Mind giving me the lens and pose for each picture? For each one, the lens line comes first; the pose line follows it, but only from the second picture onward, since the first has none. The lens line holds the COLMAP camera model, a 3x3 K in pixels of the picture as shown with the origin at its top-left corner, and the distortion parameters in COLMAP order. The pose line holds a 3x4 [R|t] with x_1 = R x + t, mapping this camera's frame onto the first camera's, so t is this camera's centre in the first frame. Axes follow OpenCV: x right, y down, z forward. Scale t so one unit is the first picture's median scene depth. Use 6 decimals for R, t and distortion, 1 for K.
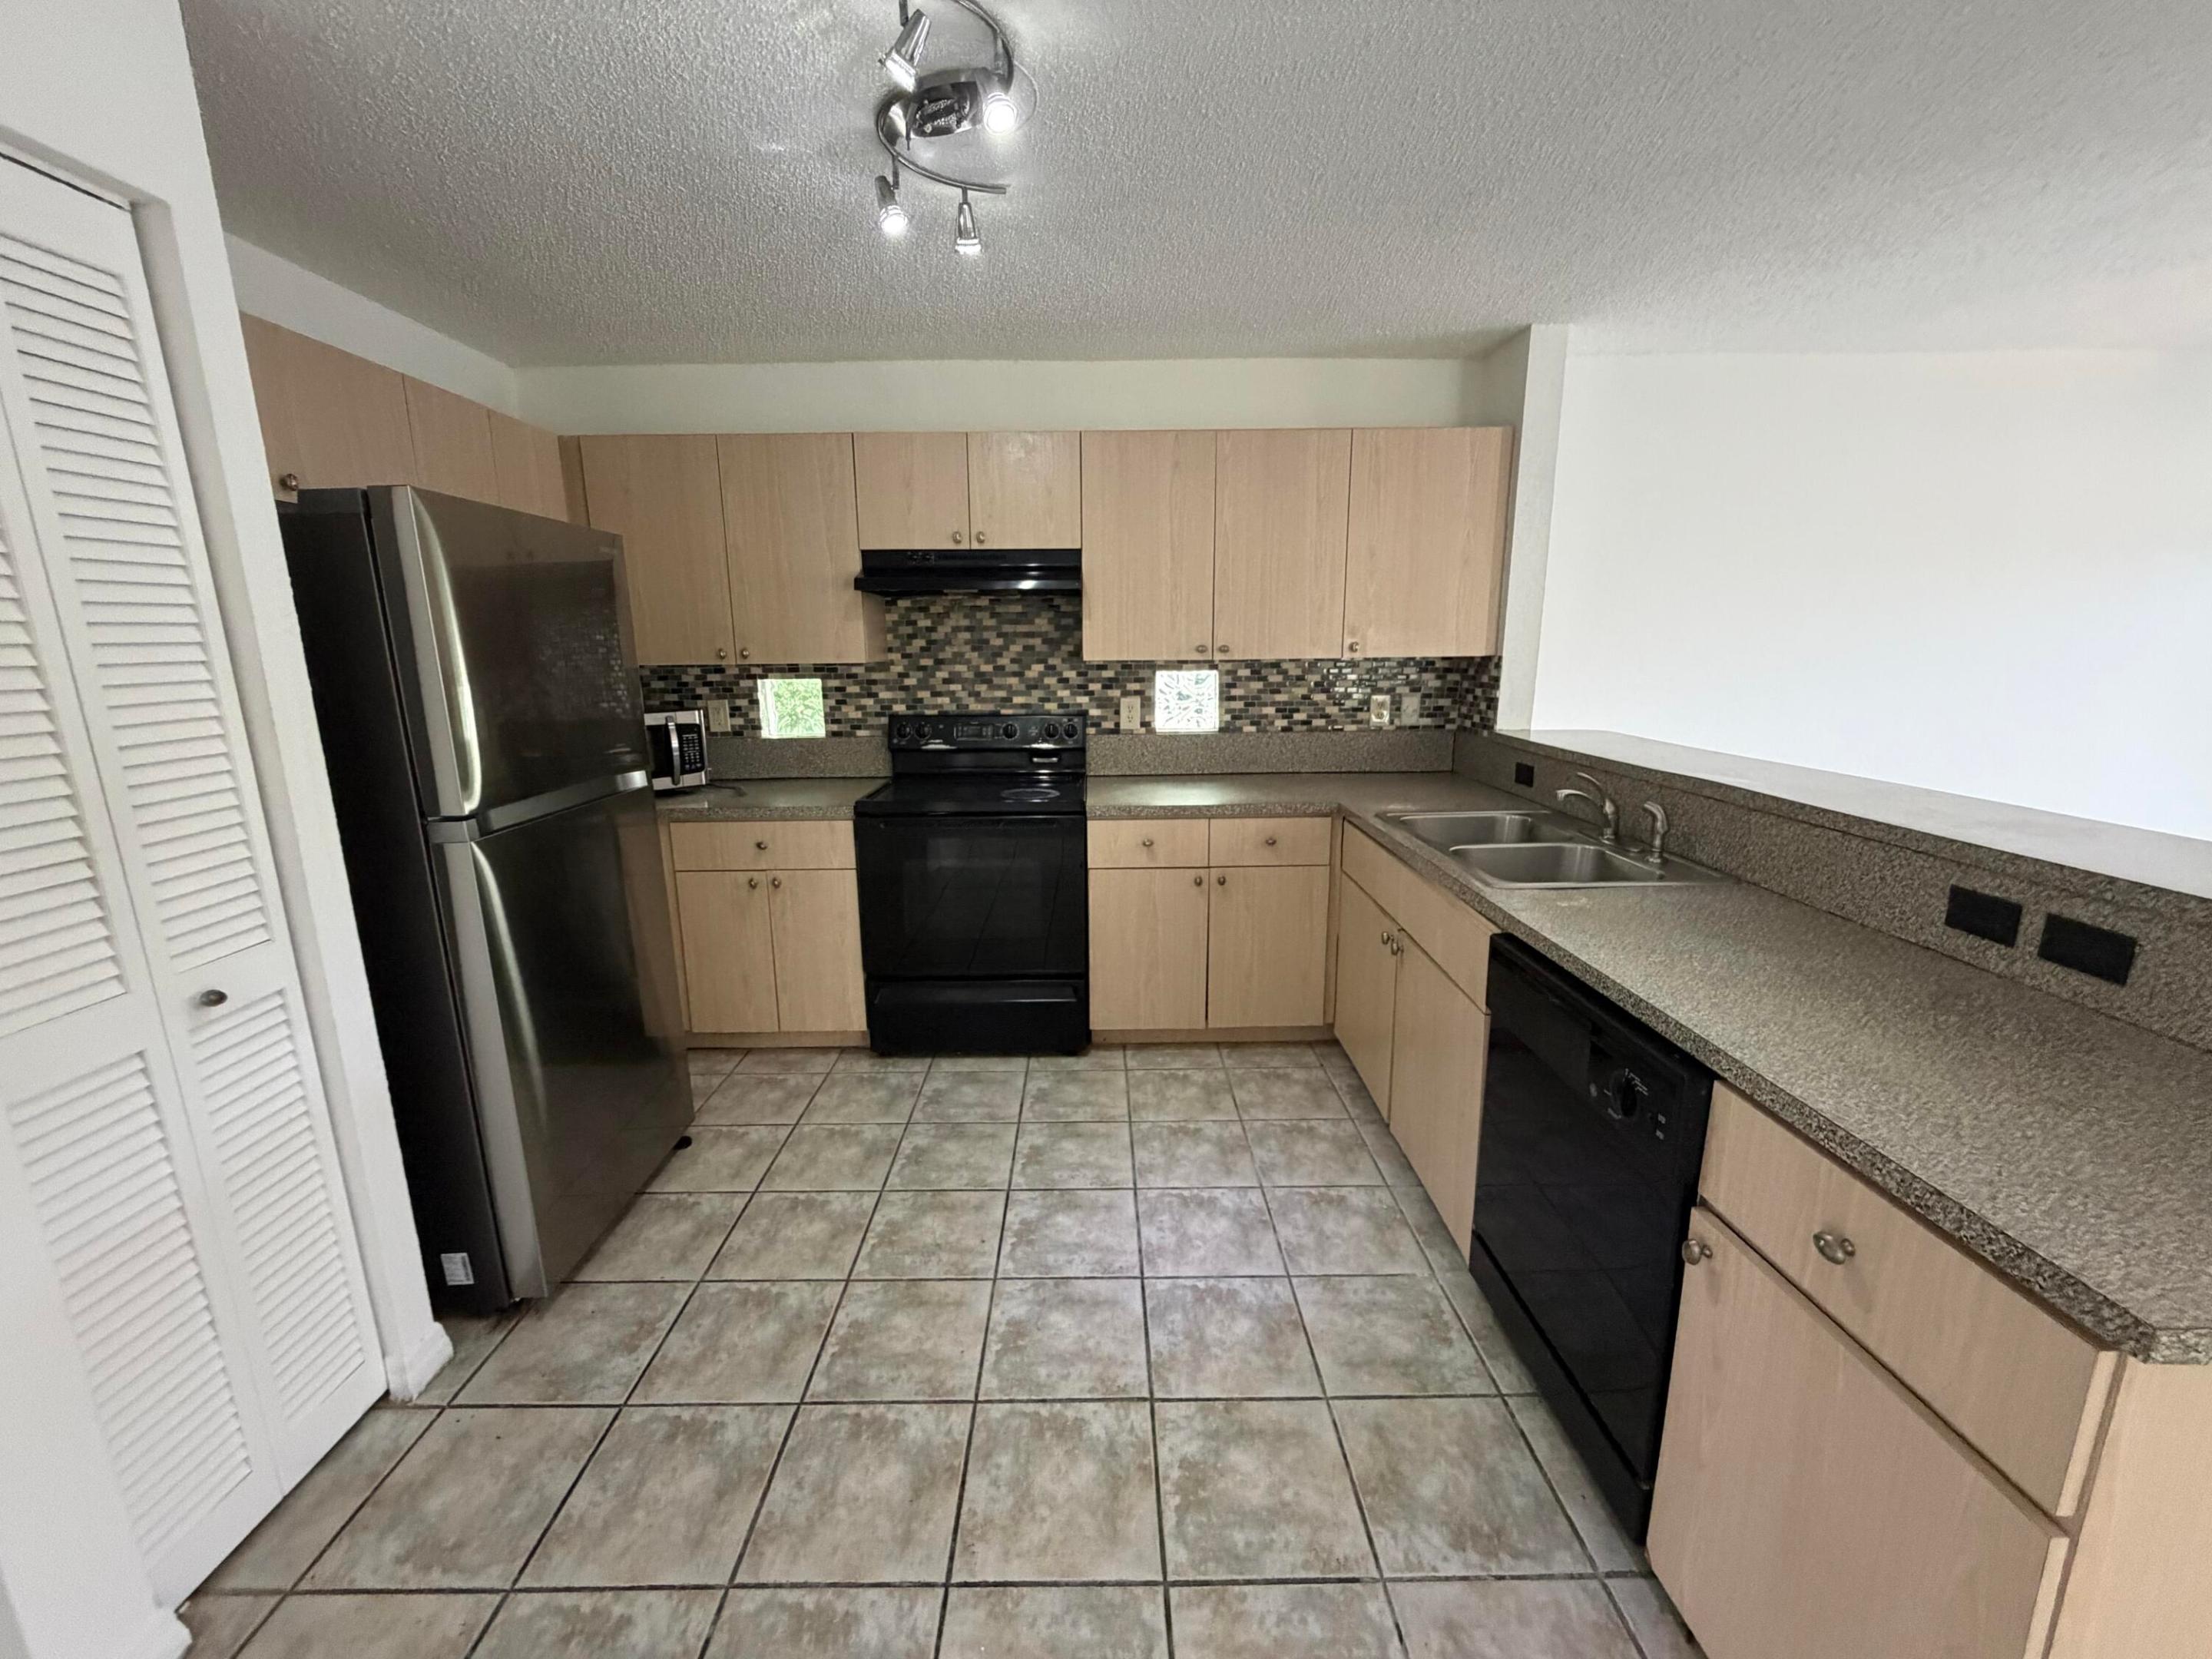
lens RADIAL K [[885.7, 0, 1099.1], [0, 885.7, 827.5], [0, 0, 1]] dist [0.000534, 0.000244]
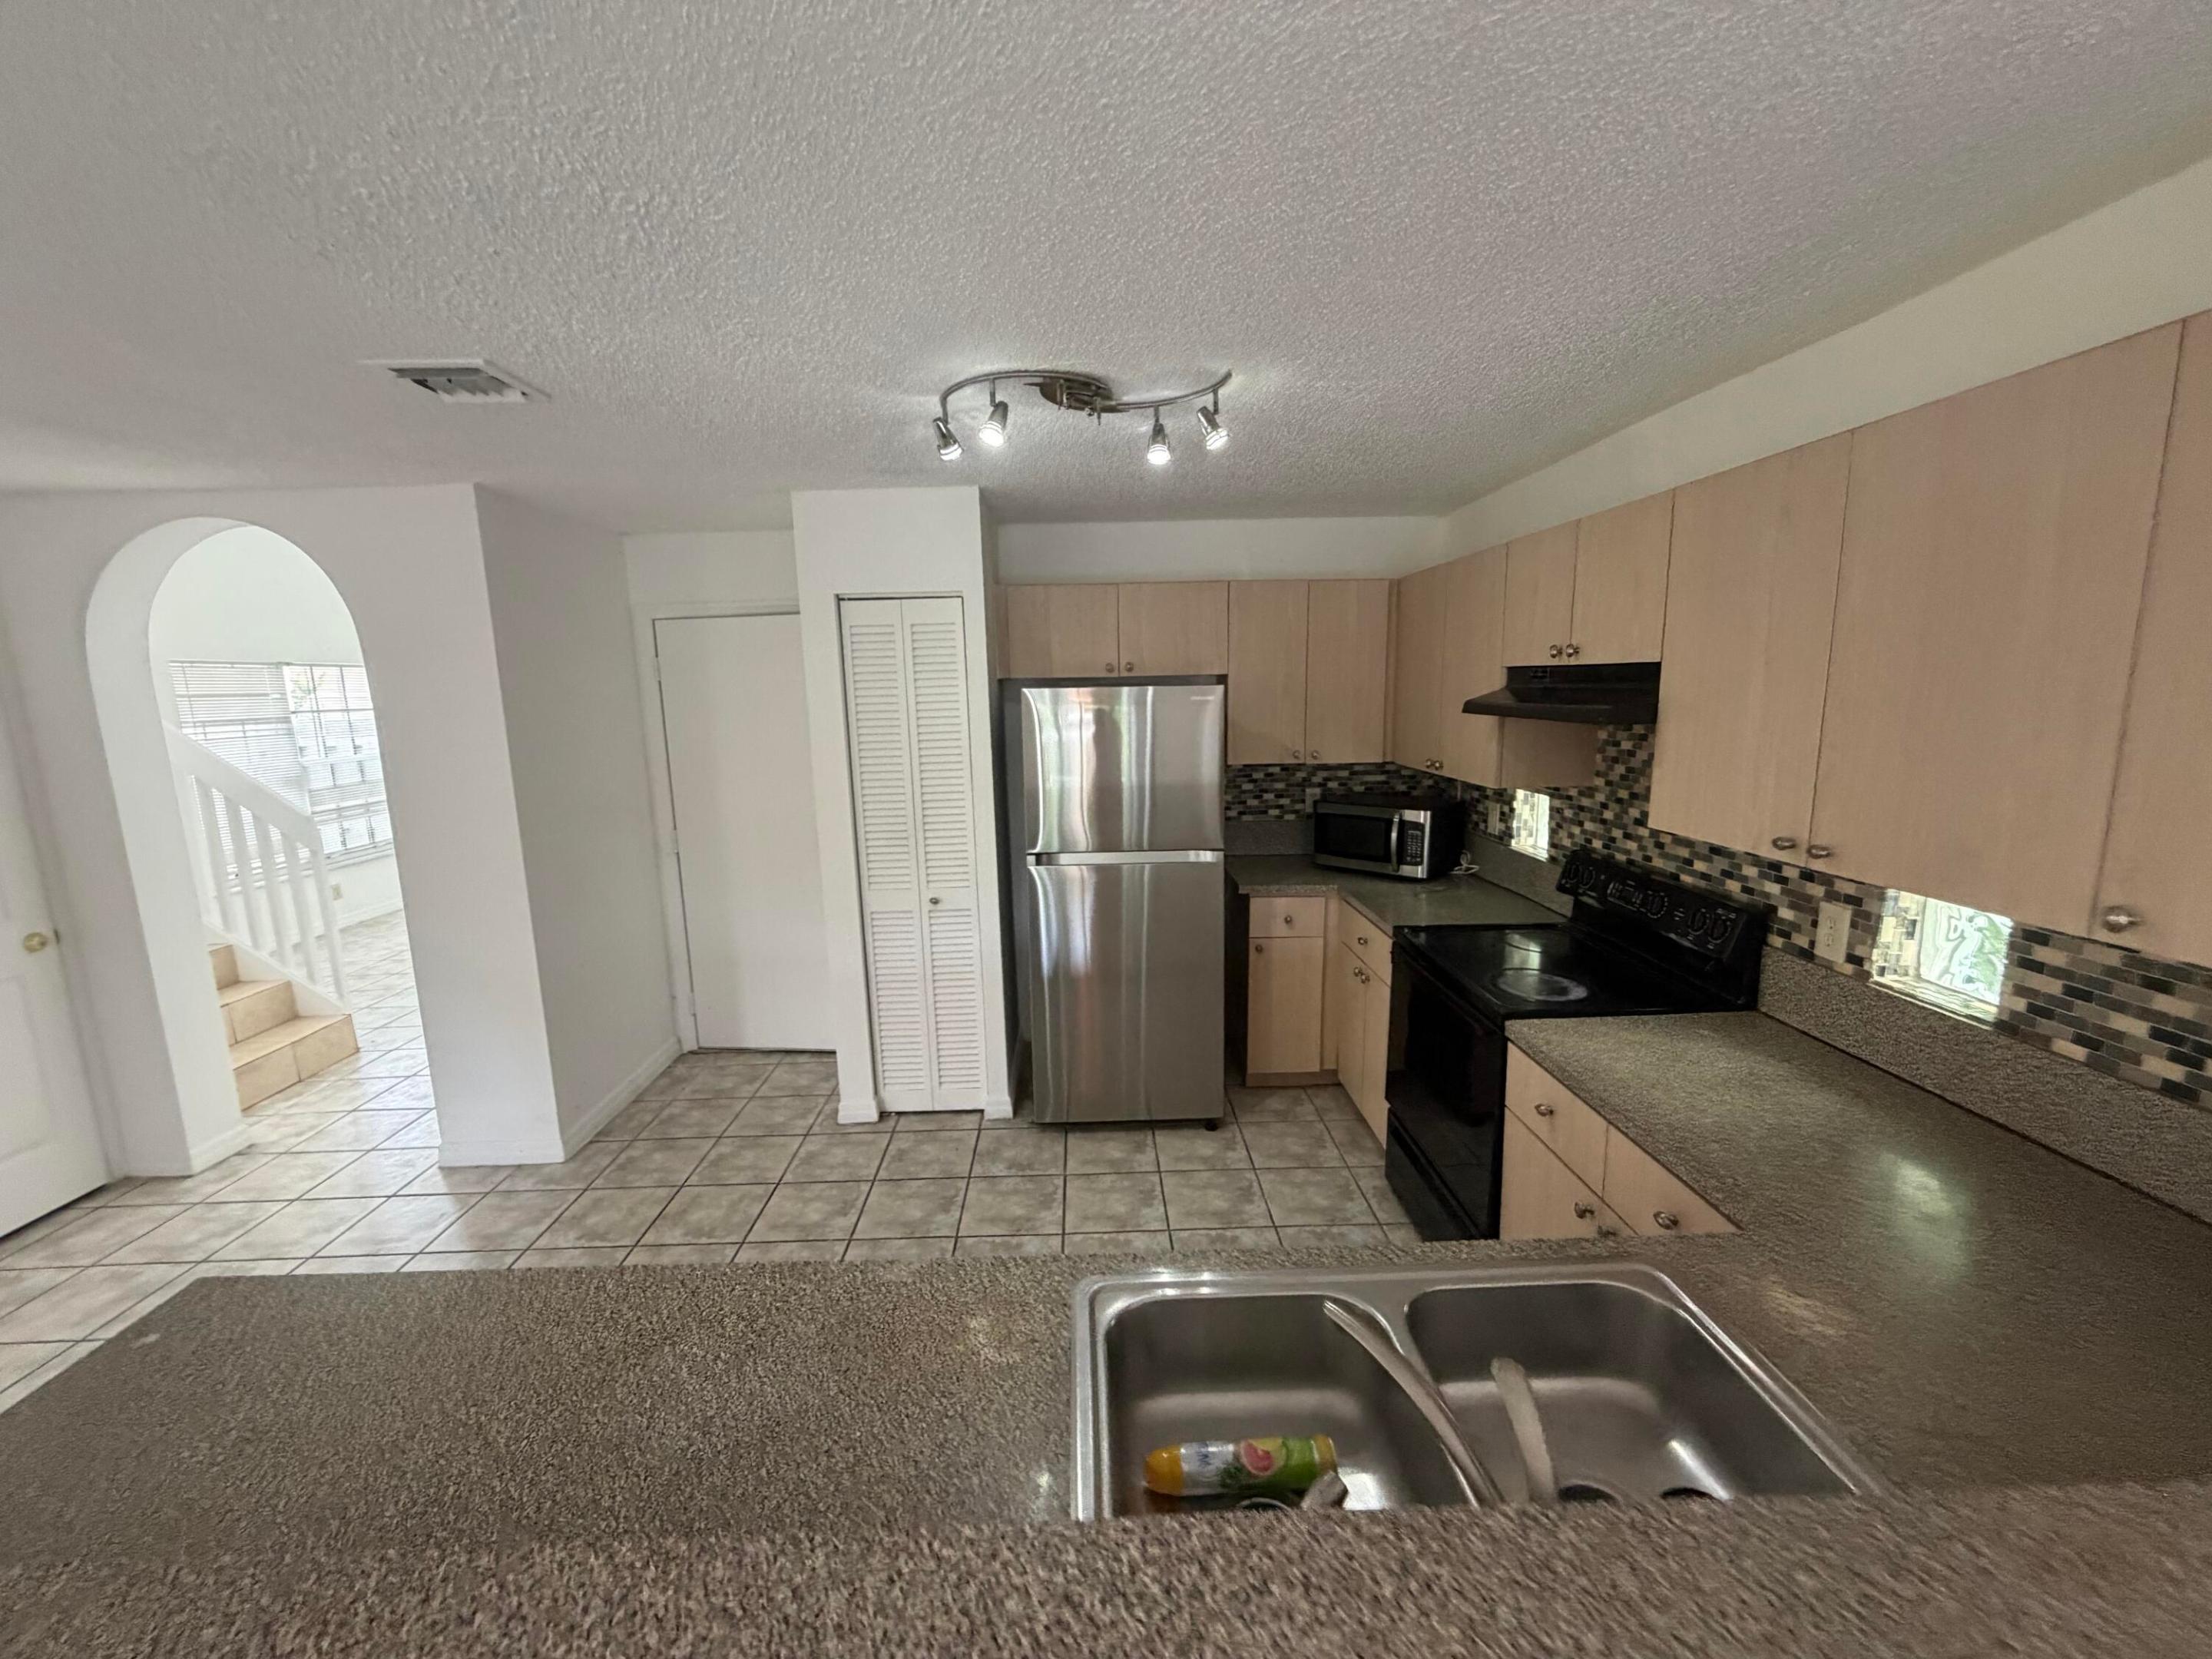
lens RADIAL K [[884.4, 0, 1097.7], [0, 884.4, 829.2], [0, 0, 1]] dist [0.000508, -0.000174]
pose [[0.012517, 0.172160, -0.984989, 0.579367], [-0.183936, 0.968653, 0.166967, -0.204460], [0.982859, 0.179085, 0.043791, 0.524093]]
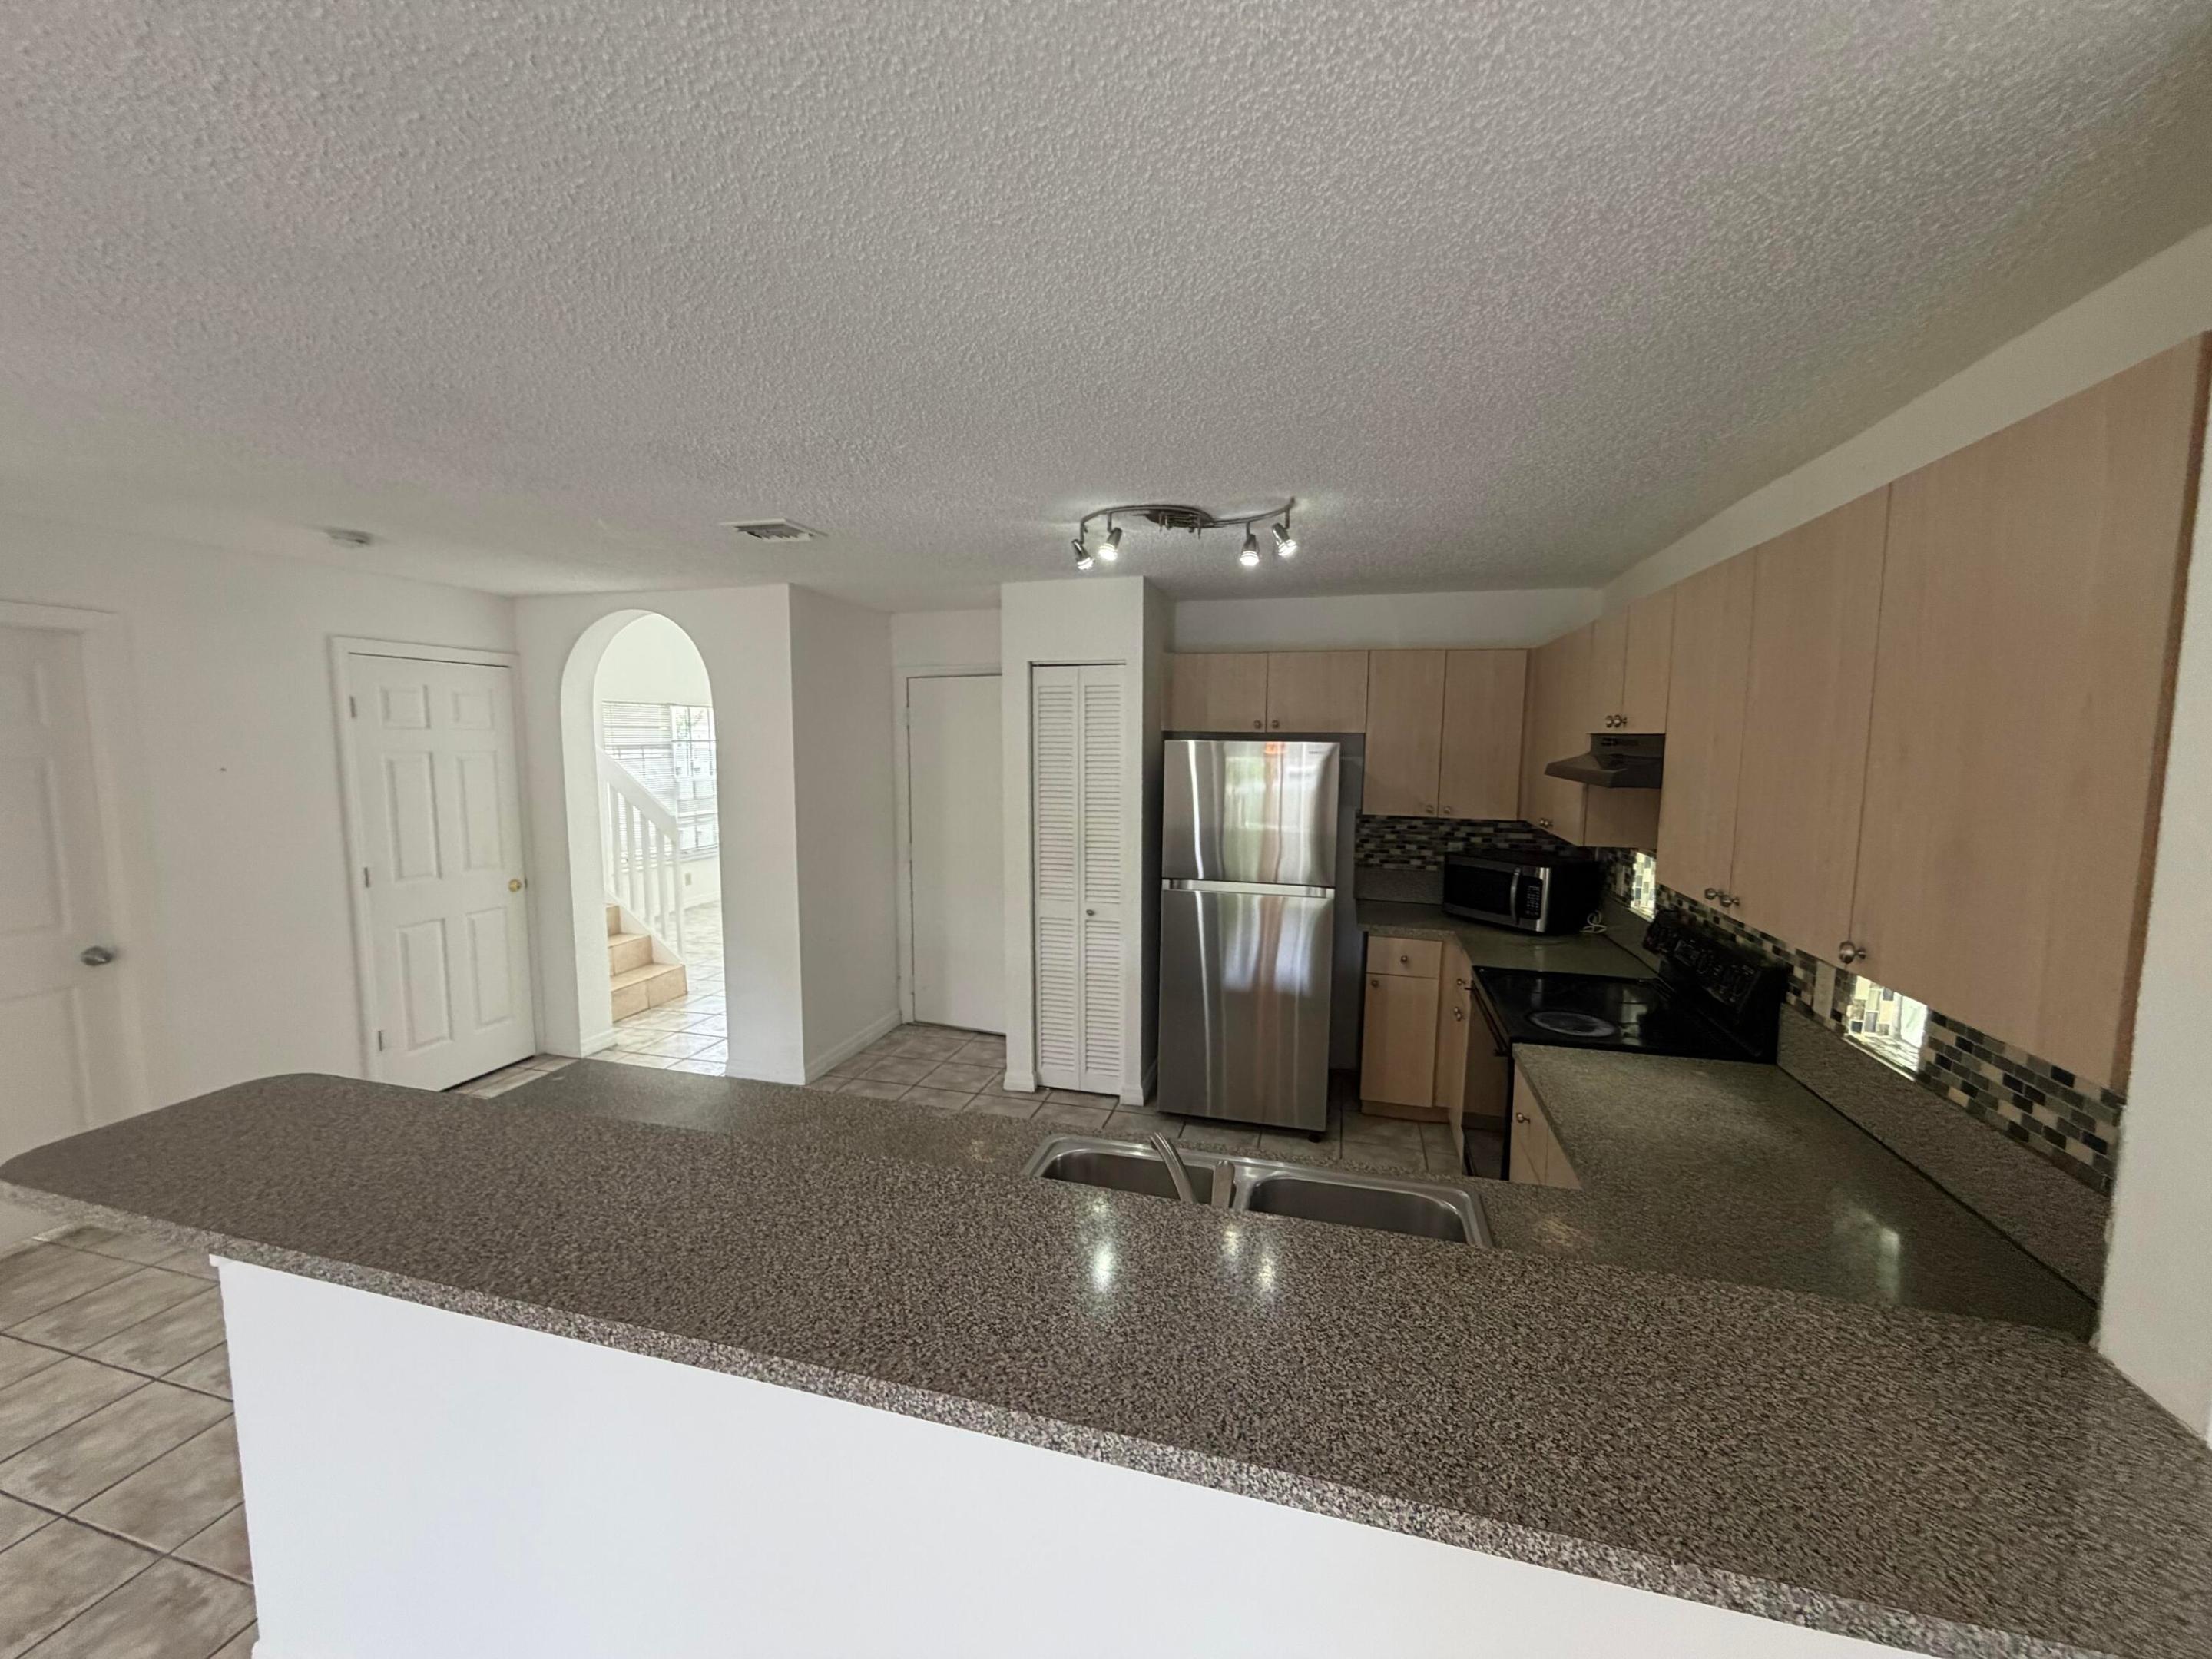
lens RADIAL K [[884.4, 0, 1097.7], [0, 884.4, 829.2], [0, 0, 1]] dist [0.000508, -0.000174]
pose [[-0.277839, 0.108819, -0.954444, 0.741736], [-0.202195, 0.964681, 0.168845, -0.240067], [0.939107, 0.239895, -0.246023, 0.680668]]
